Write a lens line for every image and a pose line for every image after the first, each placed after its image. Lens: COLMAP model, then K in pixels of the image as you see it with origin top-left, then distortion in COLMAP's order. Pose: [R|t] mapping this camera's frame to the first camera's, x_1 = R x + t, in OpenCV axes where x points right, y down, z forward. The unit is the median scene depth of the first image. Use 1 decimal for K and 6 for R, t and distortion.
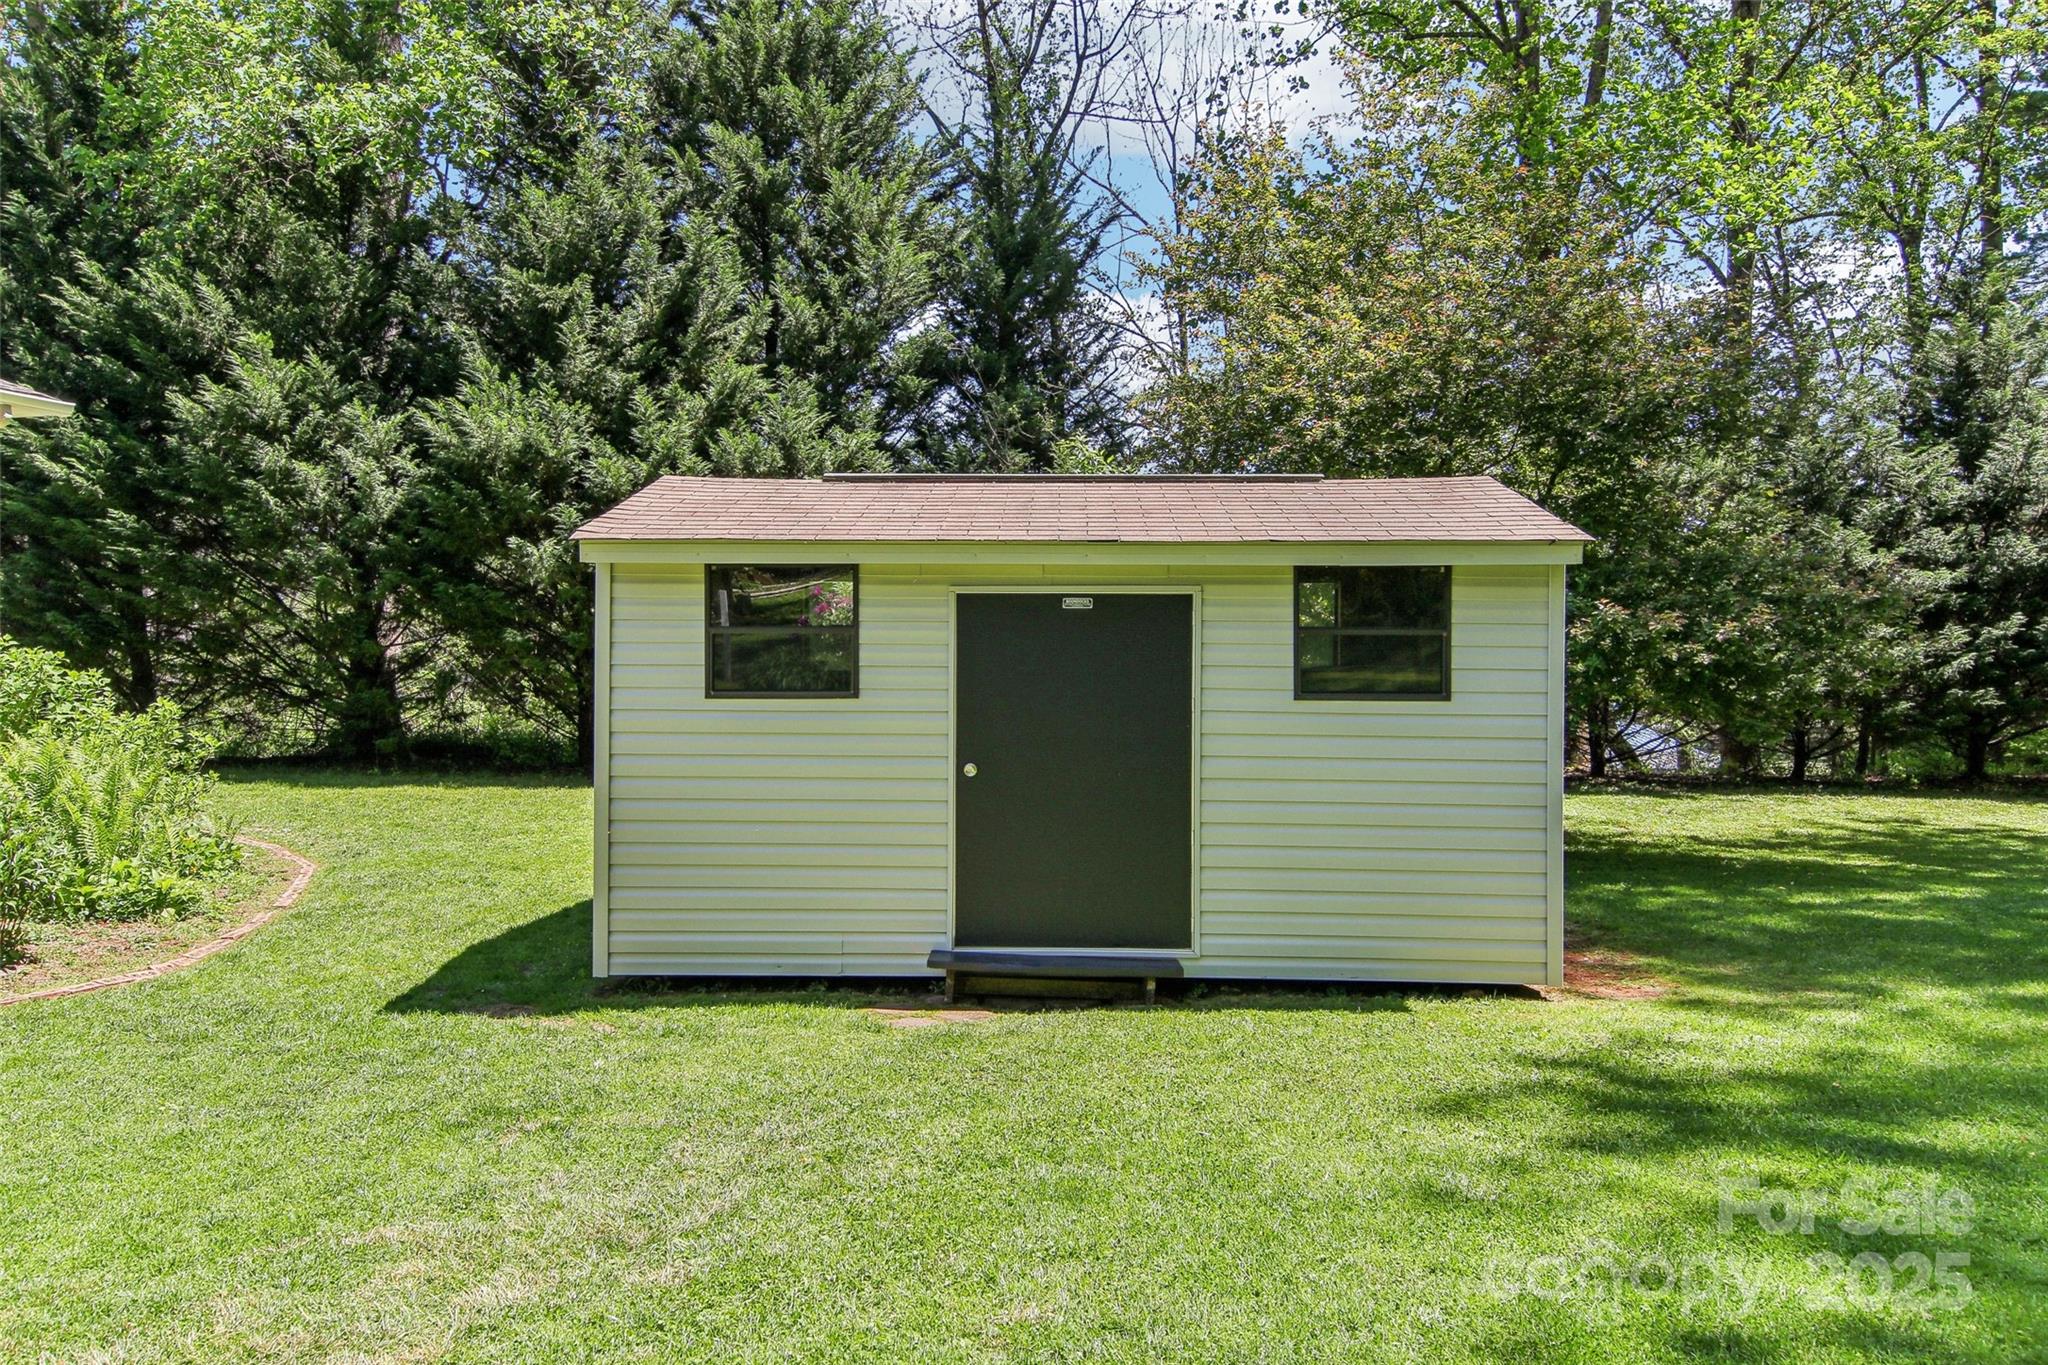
lens RADIAL K [[1517.4, 0, 1044.0], [0, 1517.4, 663.0], [0, 0, 1]] dist [0.046739, -0.035235]
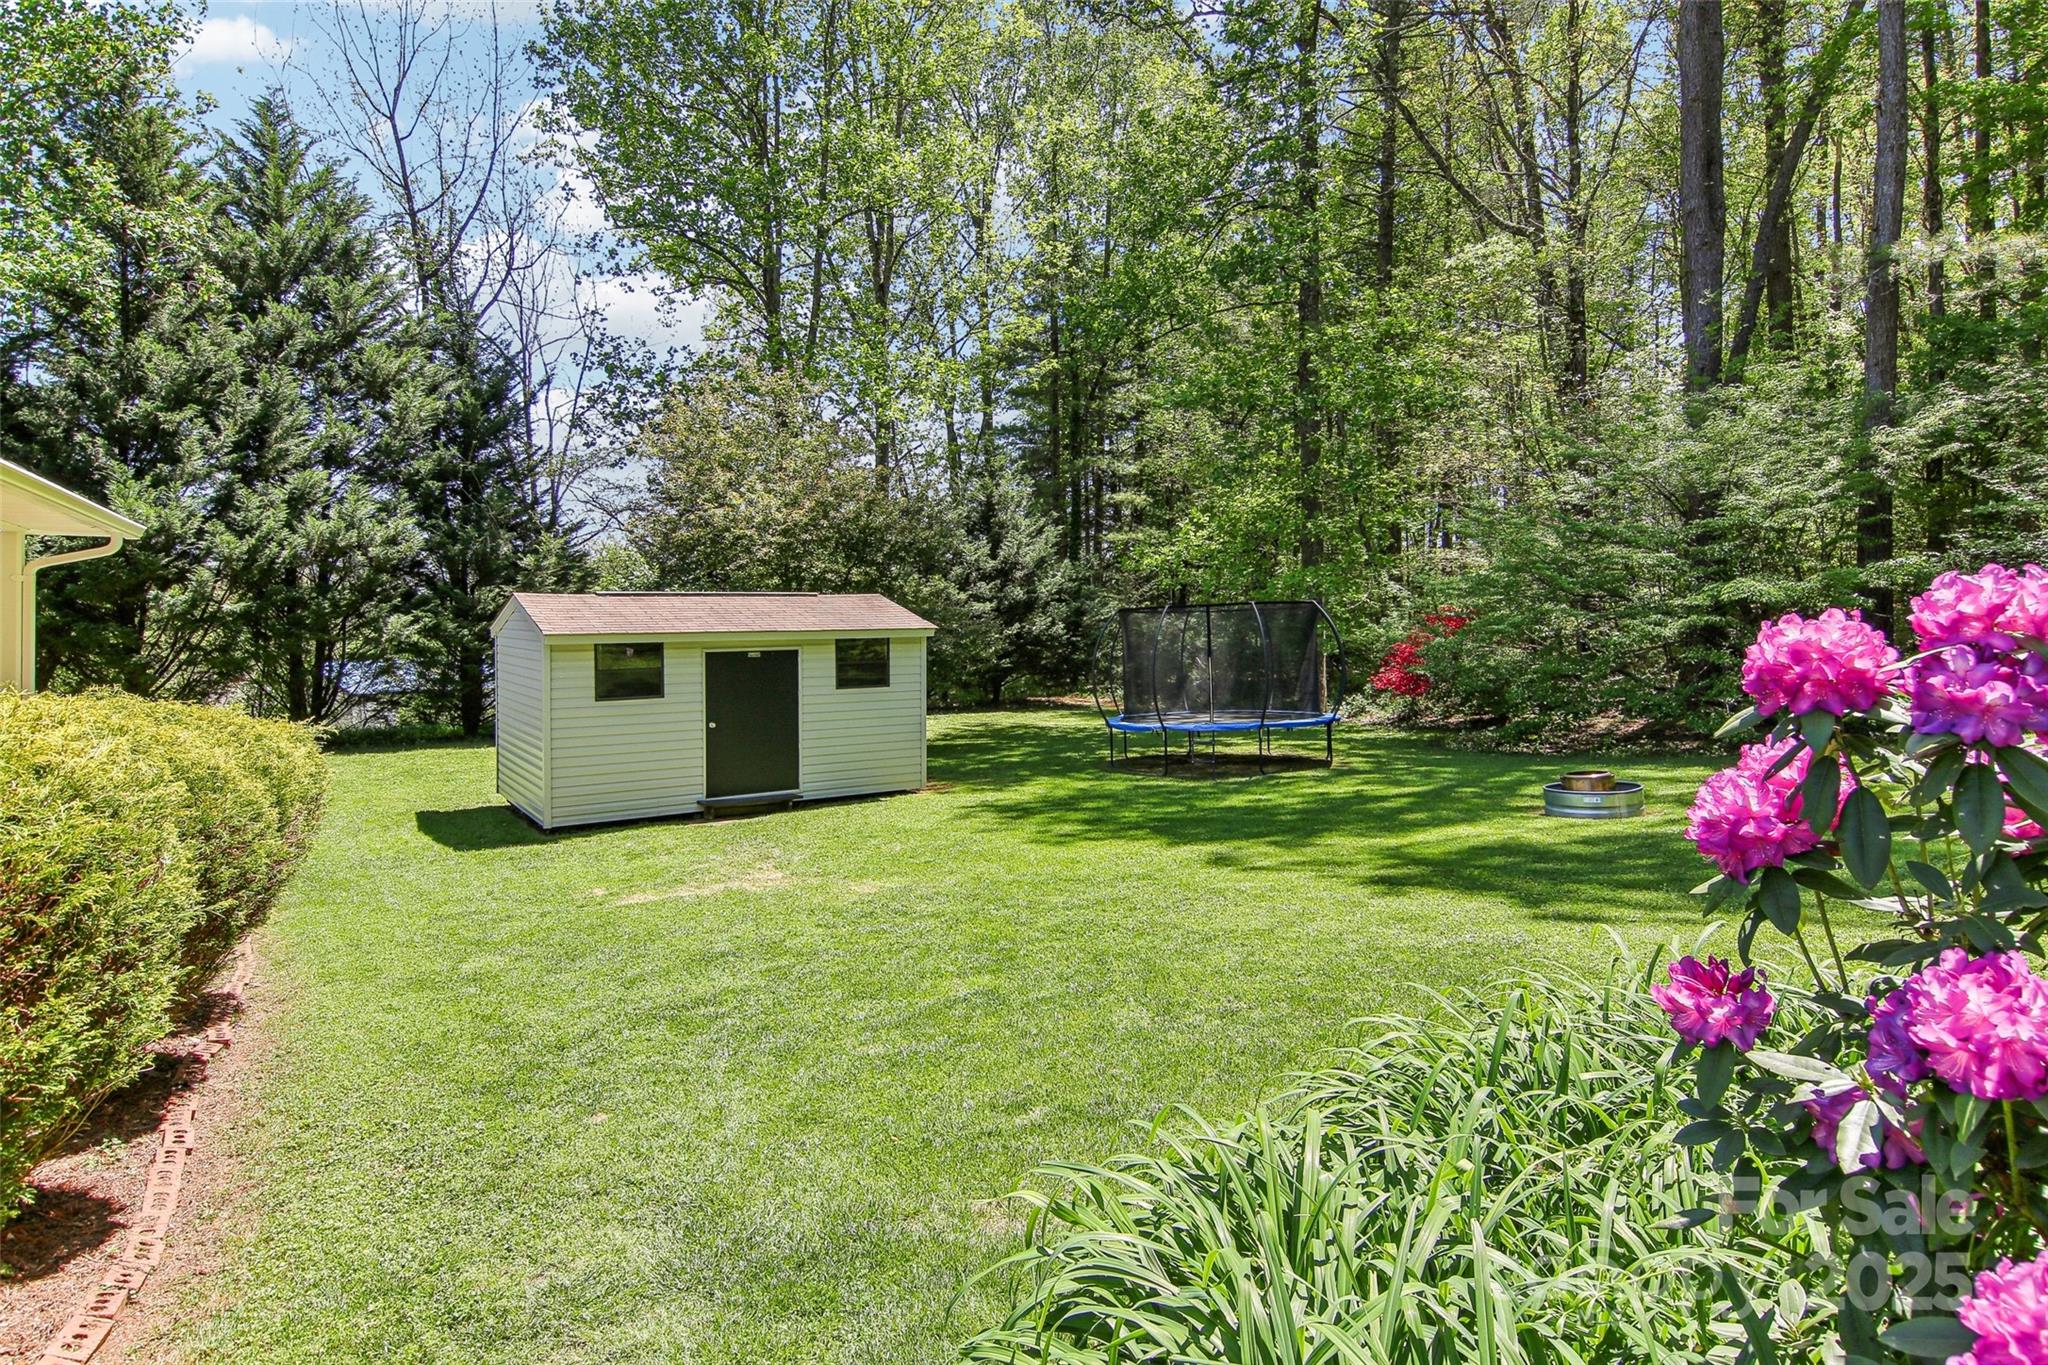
lens RADIAL K [[1117.9, 0, 1034.6], [0, 1117.9, 619.5], [0, 0, 1]] dist [0.029112, -0.037268]
pose [[0.816619, -0.013854, 0.577010, -0.302742], [0.019713, 0.999798, -0.003895, -0.037534], [-0.576840, 0.014555, 0.816728, -0.354288]]
